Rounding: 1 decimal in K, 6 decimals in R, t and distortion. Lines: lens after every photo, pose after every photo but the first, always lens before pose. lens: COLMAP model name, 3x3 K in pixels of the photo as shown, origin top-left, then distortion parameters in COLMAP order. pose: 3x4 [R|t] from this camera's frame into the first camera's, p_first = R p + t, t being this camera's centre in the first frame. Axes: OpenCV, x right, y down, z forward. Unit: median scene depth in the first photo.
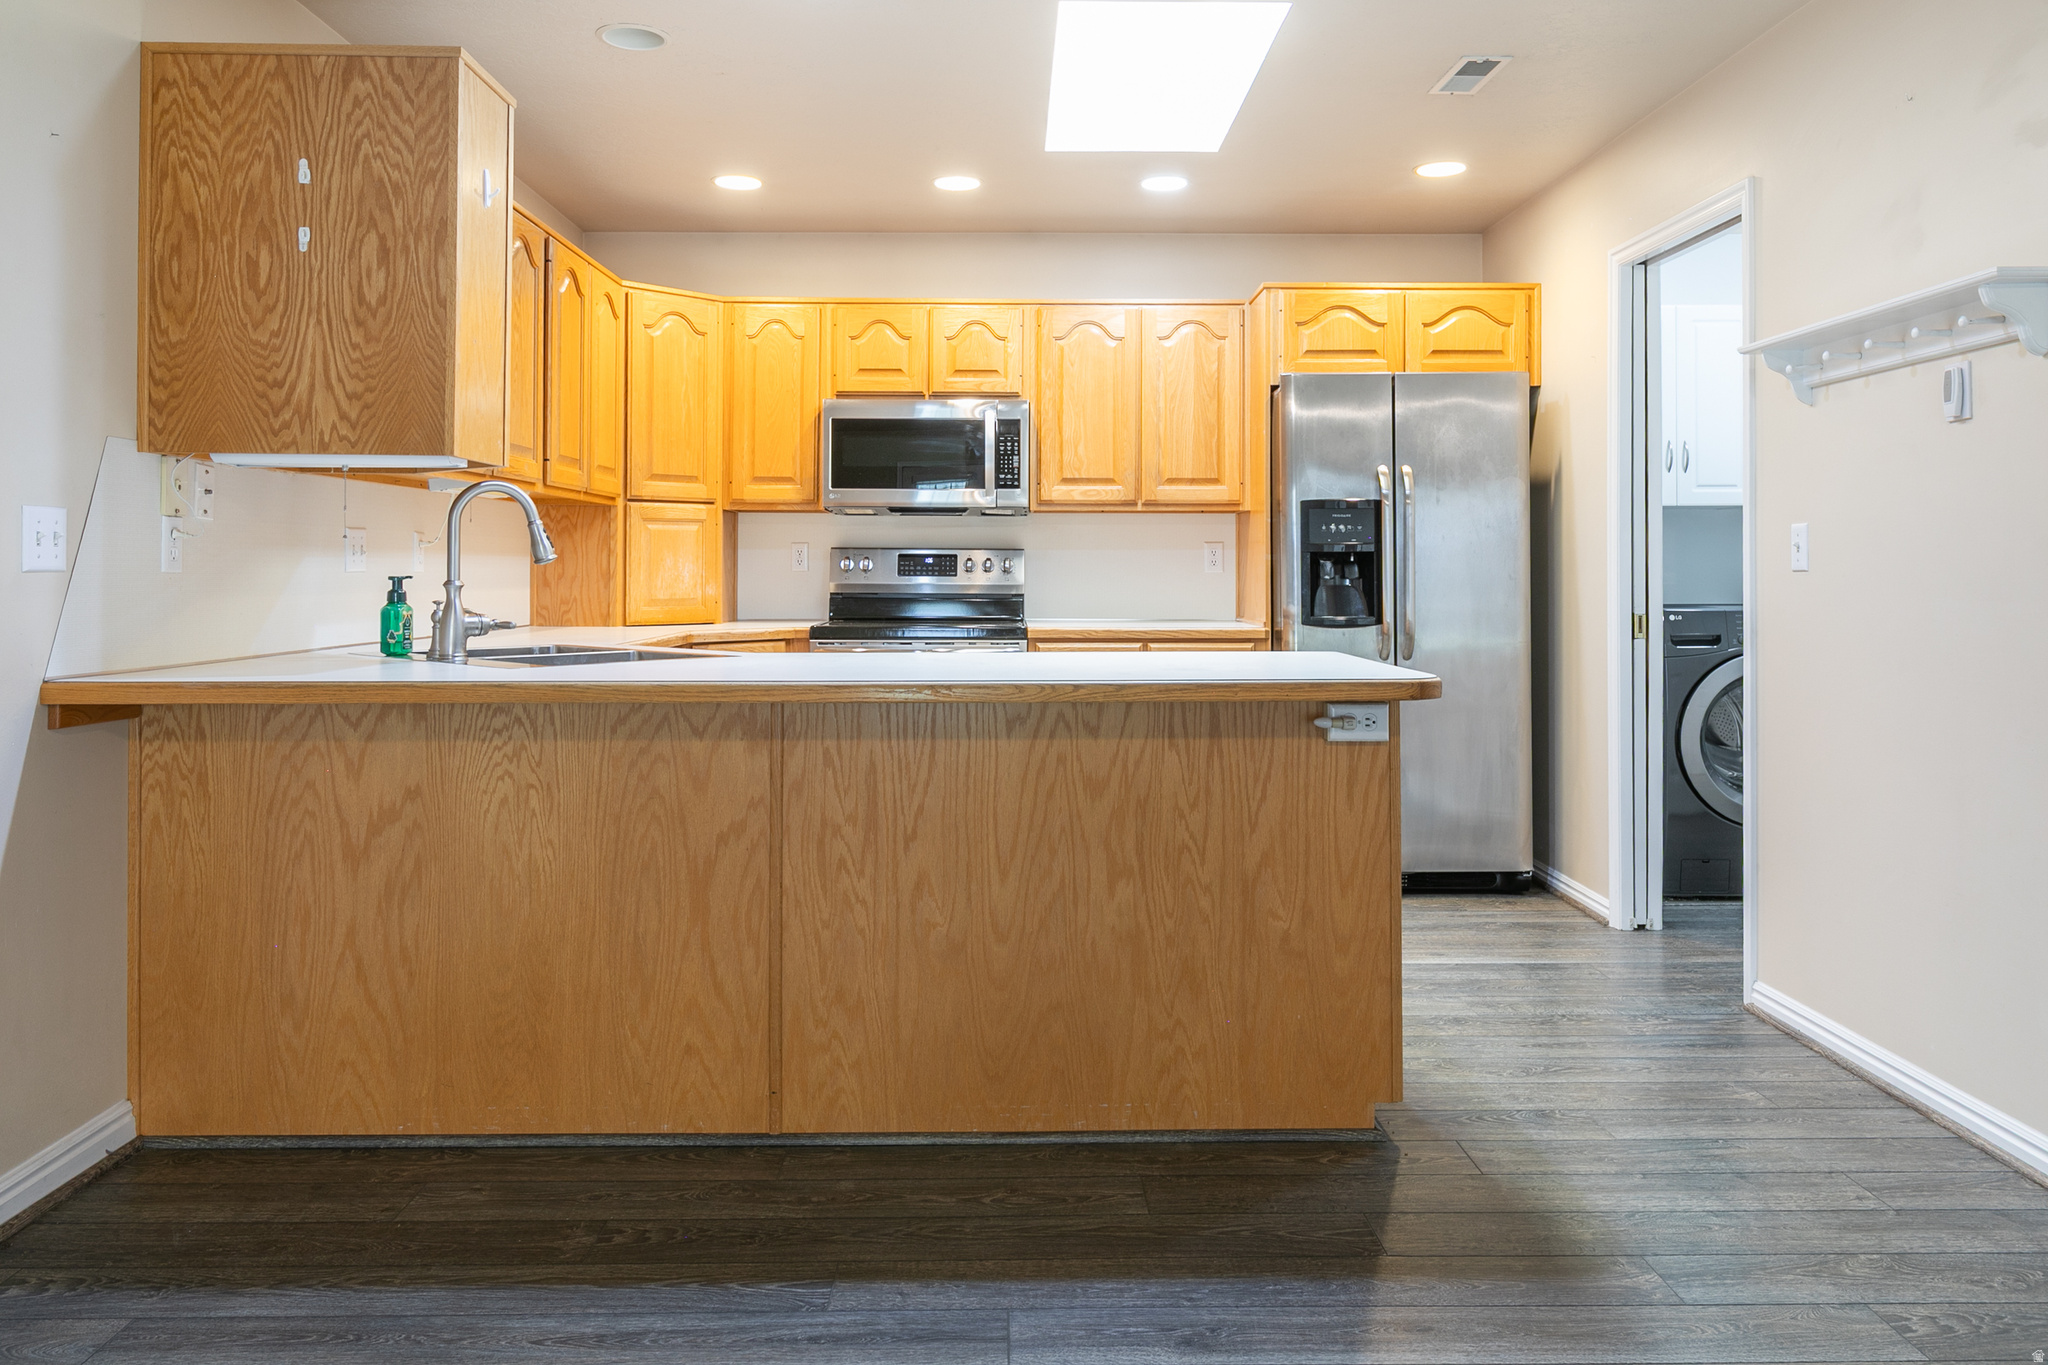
lens RADIAL K [[1435.2, 0, 1026.0], [0, 1435.2, 554.6], [0, 0, 1]] dist [0.001382, -0.000331]
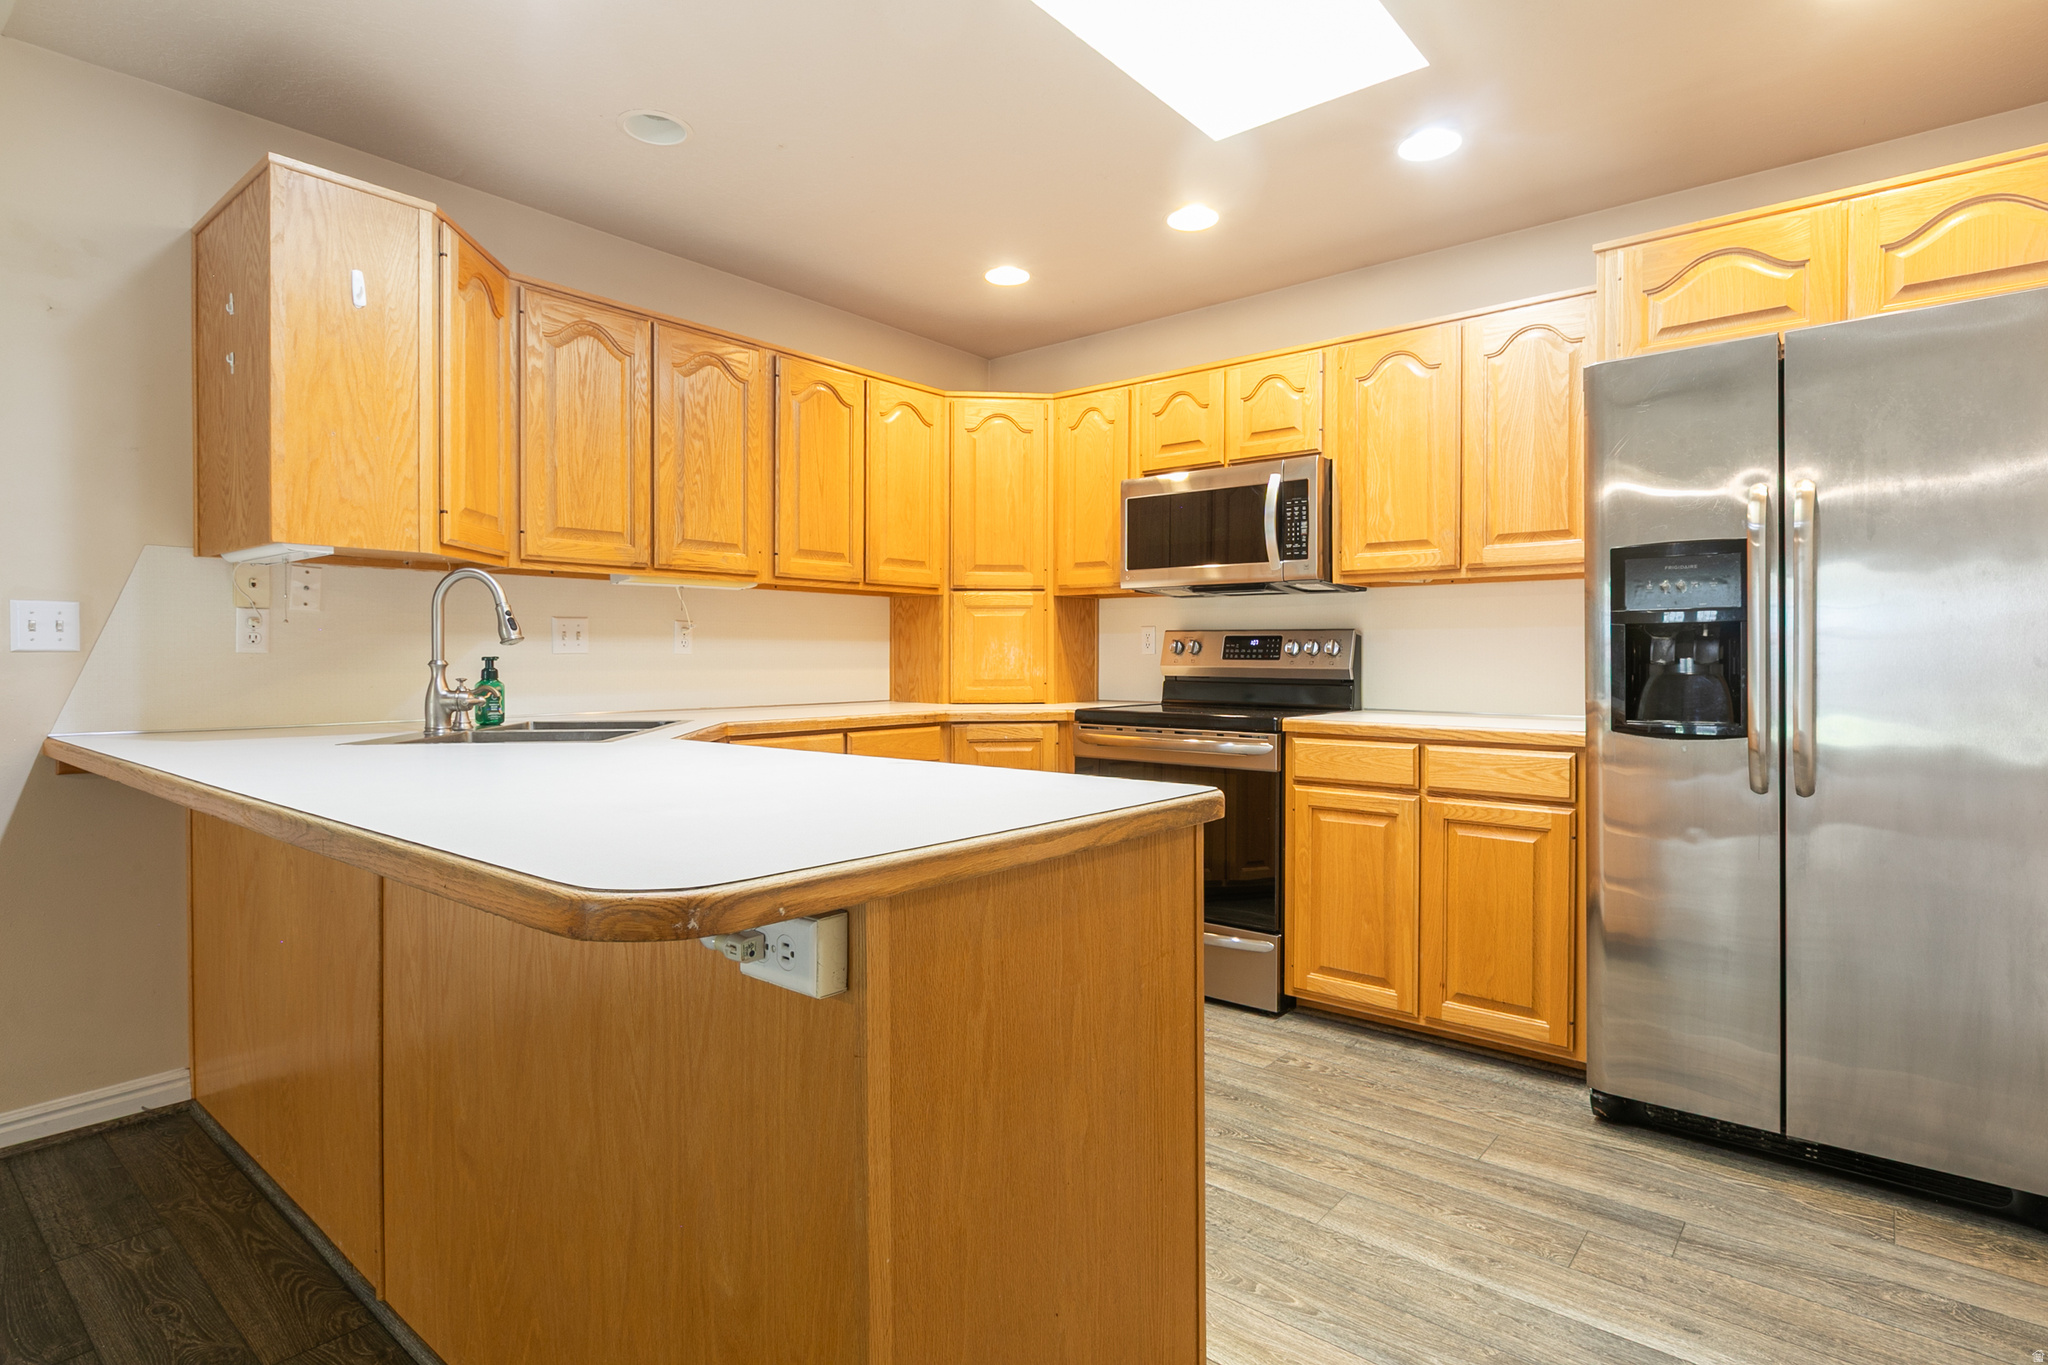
lens RADIAL K [[1039.4, 0, 1025.7], [0, 1039.4, 663.8], [0, 0, 1]] dist [-0.000464, 0.000113]
pose [[0.760146, 0.004495, -0.649736, 0.287170], [0.006730, 0.999868, 0.014792, 0.007527], [0.649717, -0.015617, 0.760016, 0.425582]]
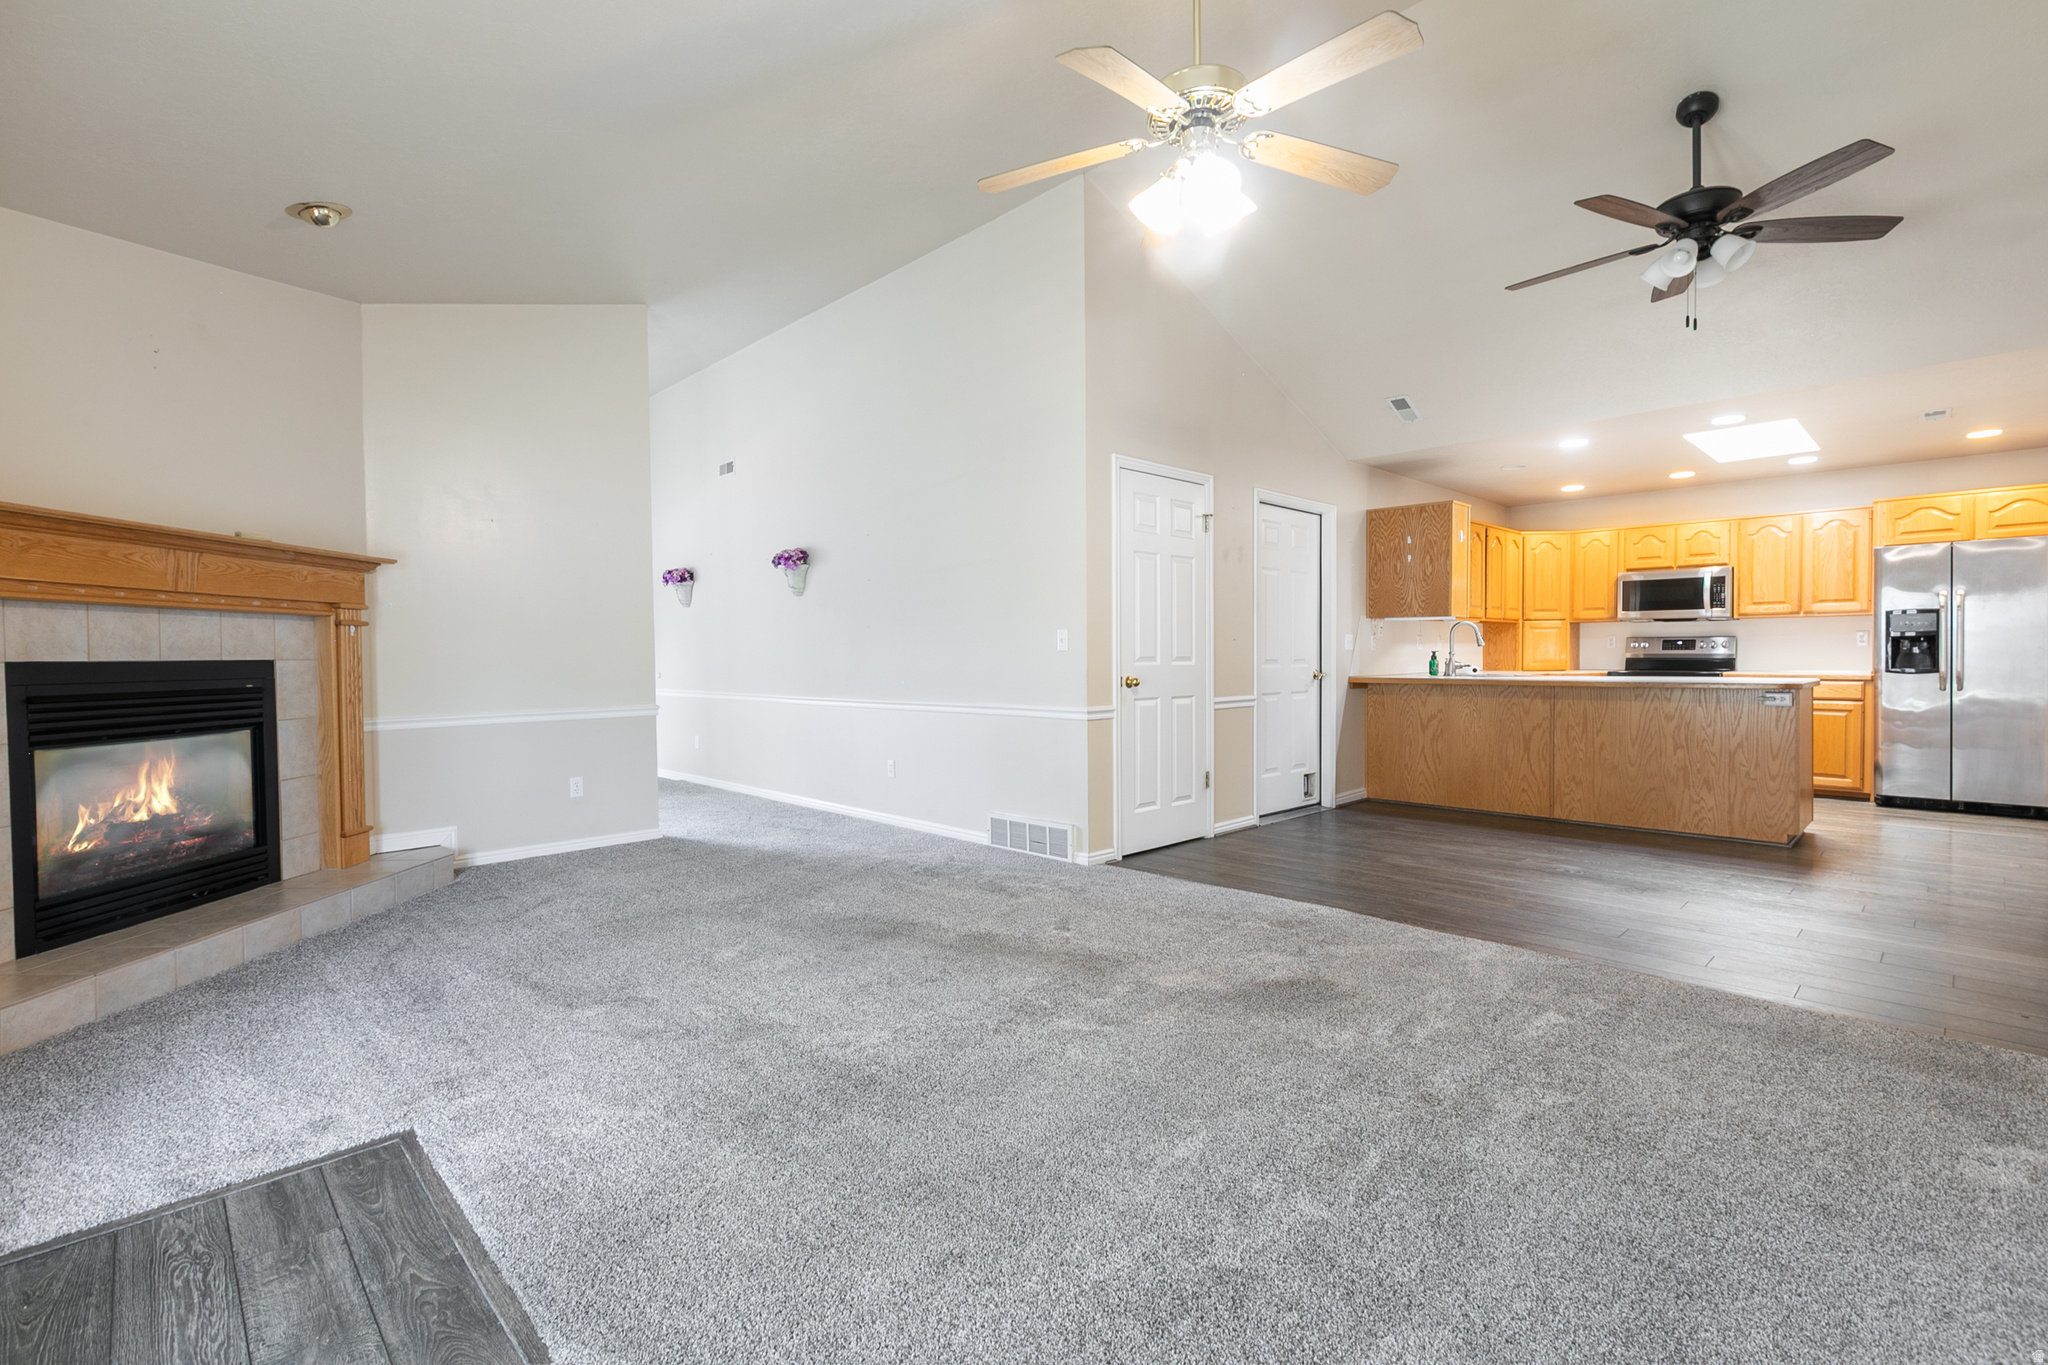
lens RADIAL K [[924.9, 0, 1017.1], [0, 924.9, 675.4], [0, 0, 1]] dist [0.001044, -0.000053]
pose [[0.681933, 0.011018, -0.731331, 0.296908], [0.016352, 0.999407, 0.030304, -0.005591], [0.731232, -0.032624, 0.681349, -0.736900]]
